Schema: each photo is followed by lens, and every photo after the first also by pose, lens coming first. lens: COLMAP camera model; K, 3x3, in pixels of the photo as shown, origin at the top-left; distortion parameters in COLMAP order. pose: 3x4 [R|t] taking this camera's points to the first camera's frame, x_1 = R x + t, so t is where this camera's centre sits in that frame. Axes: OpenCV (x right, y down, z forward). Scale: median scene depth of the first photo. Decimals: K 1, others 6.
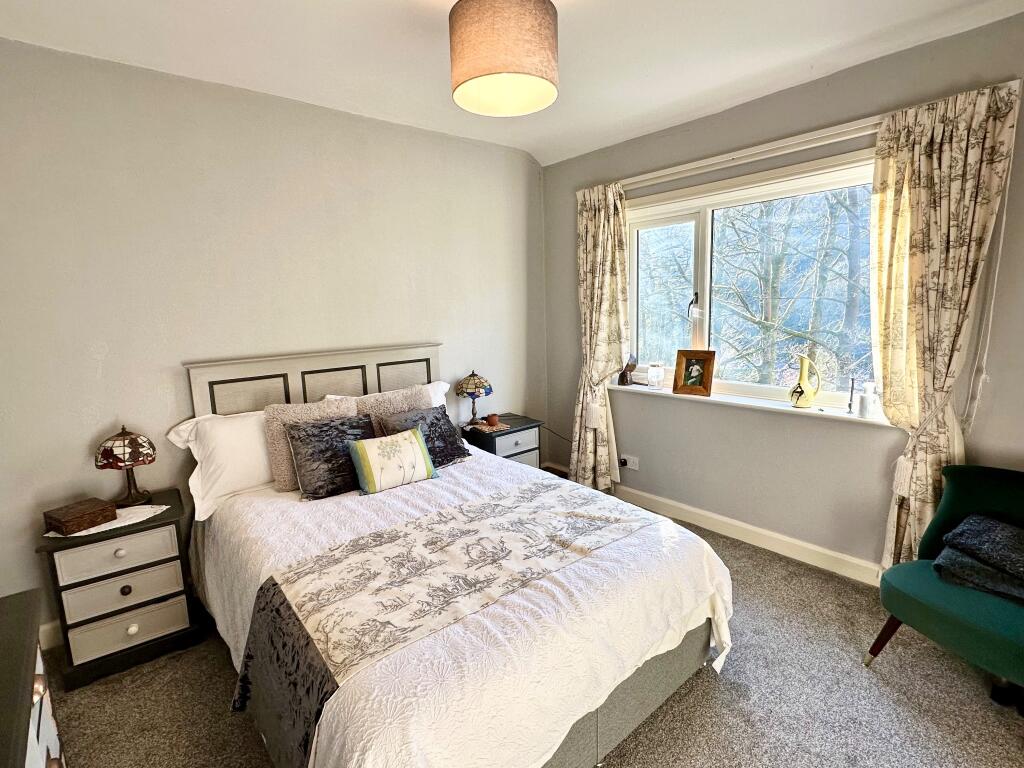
lens RADIAL K [[491.3, 0, 510.3], [0, 491.3, 381.4], [0, 0, 1]] dist [-0.000413, -0.000490]
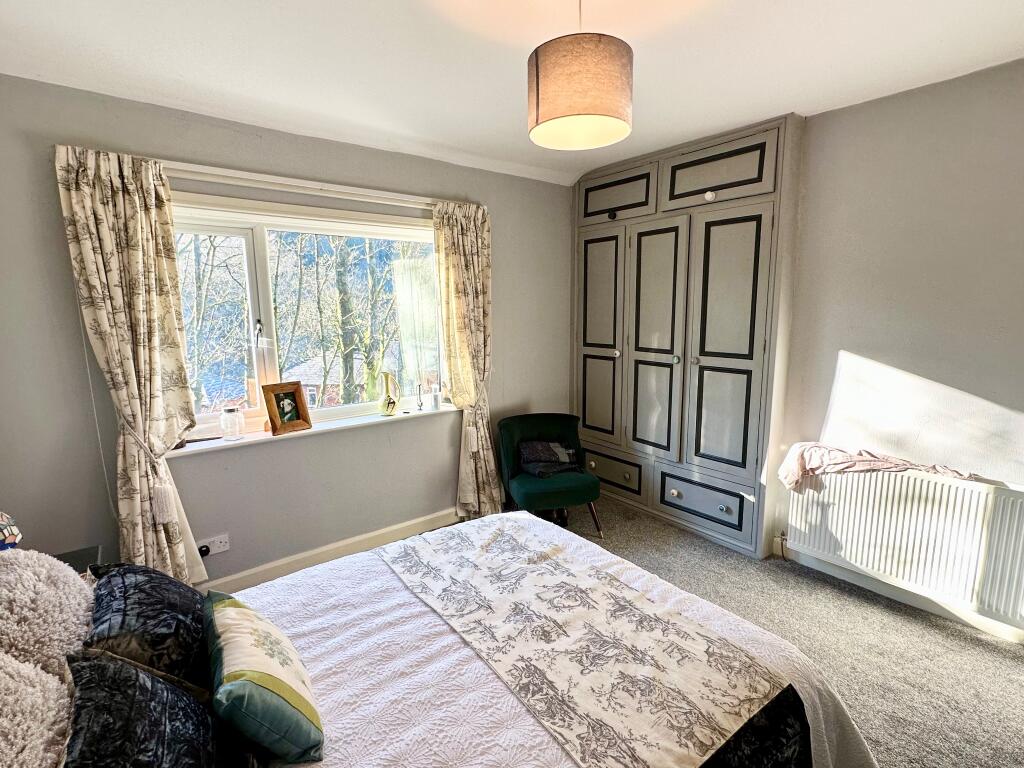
lens RADIAL K [[491.3, 0, 516.3], [0, 491.3, 384.2], [0, 0, 1]] dist [-0.000413, -0.000490]
pose [[0.038170, -0.122258, 0.991764, -0.730048], [0.169677, 0.978868, 0.114138, -0.133522], [-0.984760, 0.163923, 0.058108, 0.762791]]
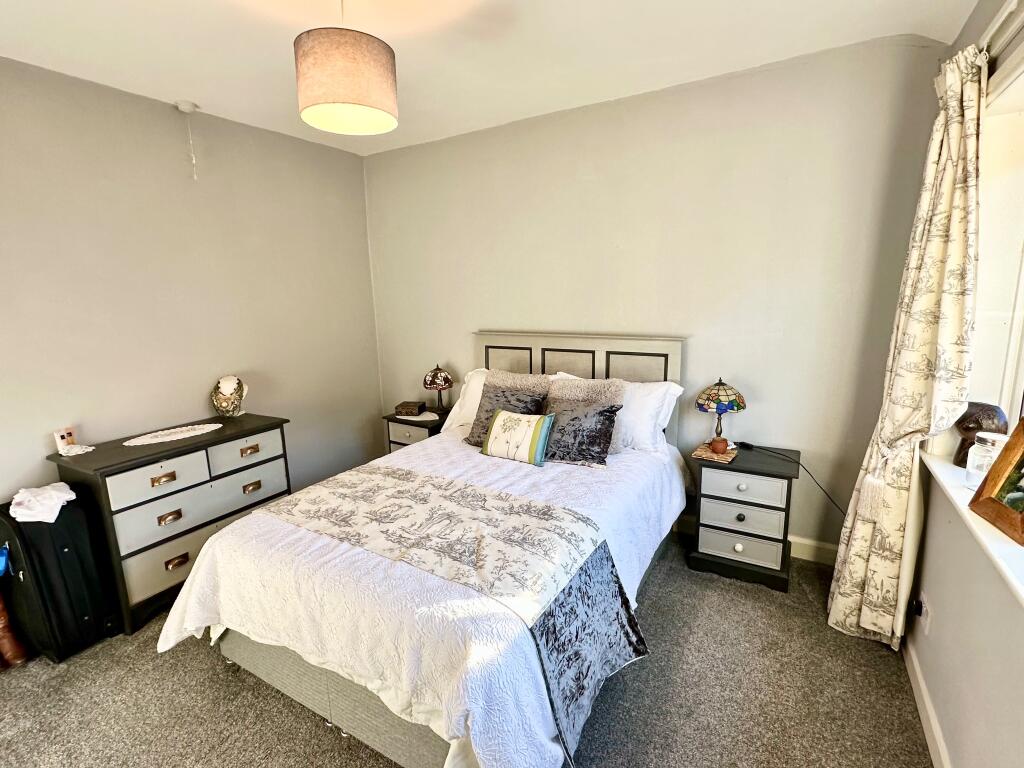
lens RADIAL K [[491.3, 0, 526.2], [0, 491.3, 387.4], [0, 0, 1]] dist [-0.000413, -0.000490]
pose [[0.345723, 0.204001, -0.915892, 0.853648], [-0.137488, 0.976559, 0.165616, -0.150083], [0.928209, 0.068666, 0.365667, 0.669447]]
